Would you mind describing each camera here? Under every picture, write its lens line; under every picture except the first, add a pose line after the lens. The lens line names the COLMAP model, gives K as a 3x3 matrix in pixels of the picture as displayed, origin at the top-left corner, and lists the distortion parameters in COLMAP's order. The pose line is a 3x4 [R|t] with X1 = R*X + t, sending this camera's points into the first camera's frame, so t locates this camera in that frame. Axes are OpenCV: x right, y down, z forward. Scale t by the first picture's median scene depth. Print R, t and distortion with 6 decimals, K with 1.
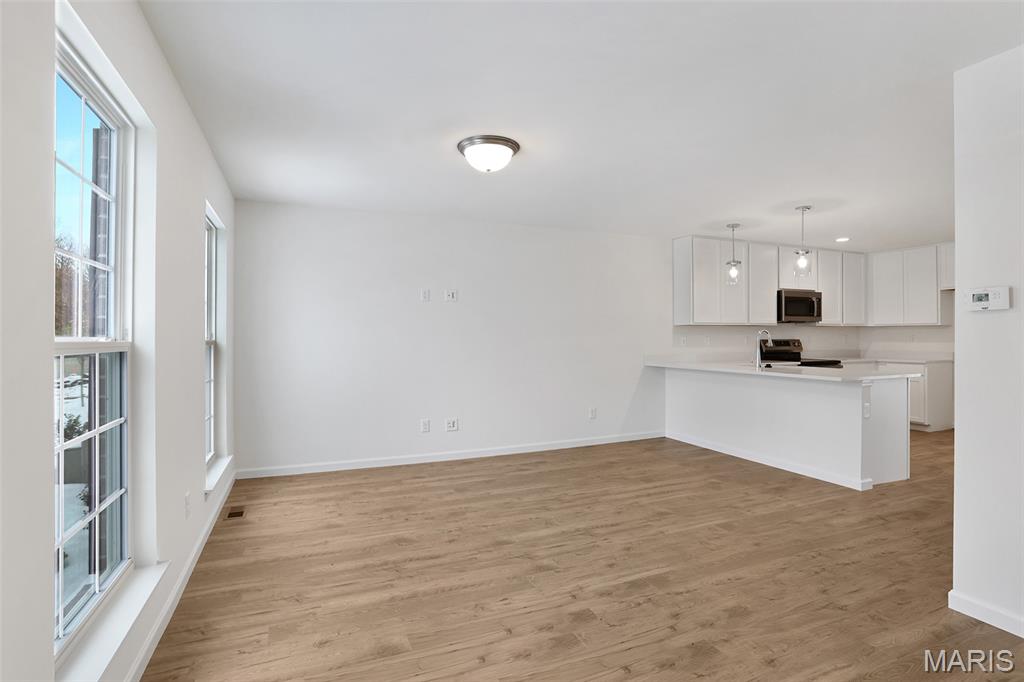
lens RADIAL K [[501.6, 0, 514.7], [0, 501.6, 353.1], [0, 0, 1]] dist [-0.030071, 0.012127]
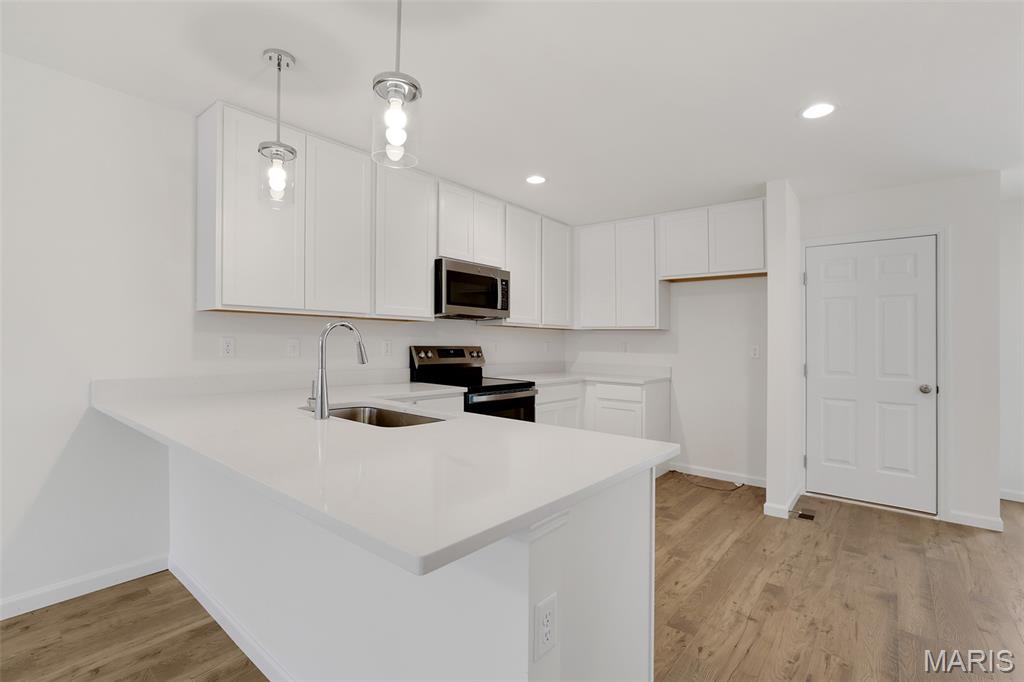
lens RADIAL K [[470.2, 0, 503.8], [0, 470.2, 345.1], [0, 0, 1]] dist [-0.030095, 0.012290]
pose [[0.896990, 0.015941, 0.441762, 0.644756], [-0.005112, 0.999657, -0.025694, -0.026917], [-0.442020, 0.020789, 0.896764, 0.872028]]
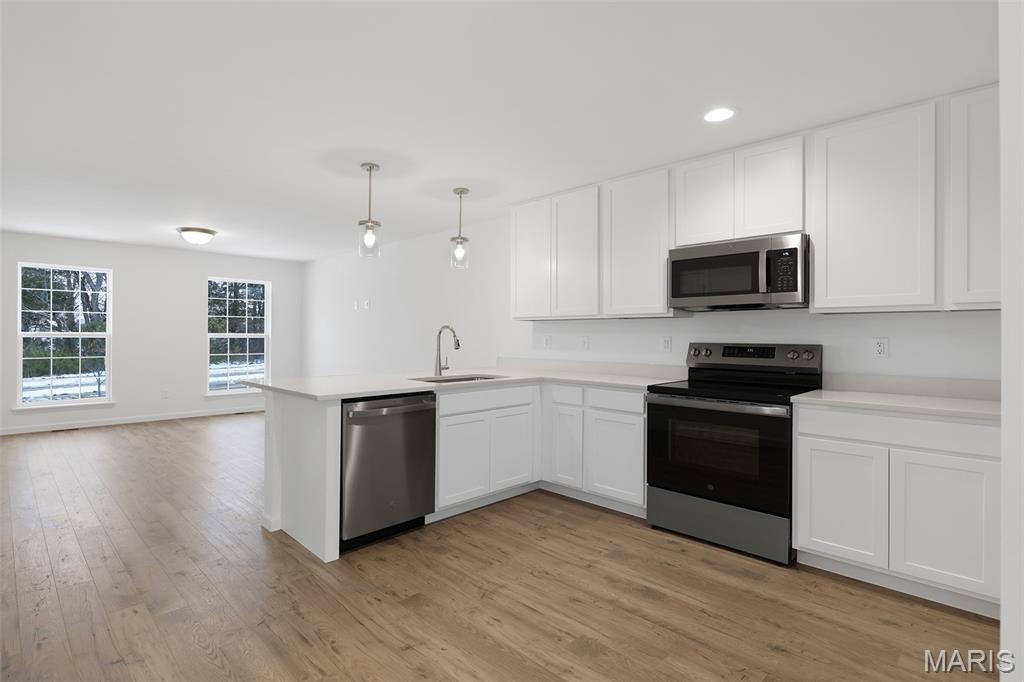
lens RADIAL K [[436.5, 0, 488.6], [0, 436.5, 342.6], [0, 0, 1]] dist [-0.015458, 0.003672]
pose [[0.424353, 0.020893, -0.905256, 1.547057], [-0.037869, 0.999269, 0.005311, -0.039007], [0.904705, 0.032027, 0.424834, 1.105124]]
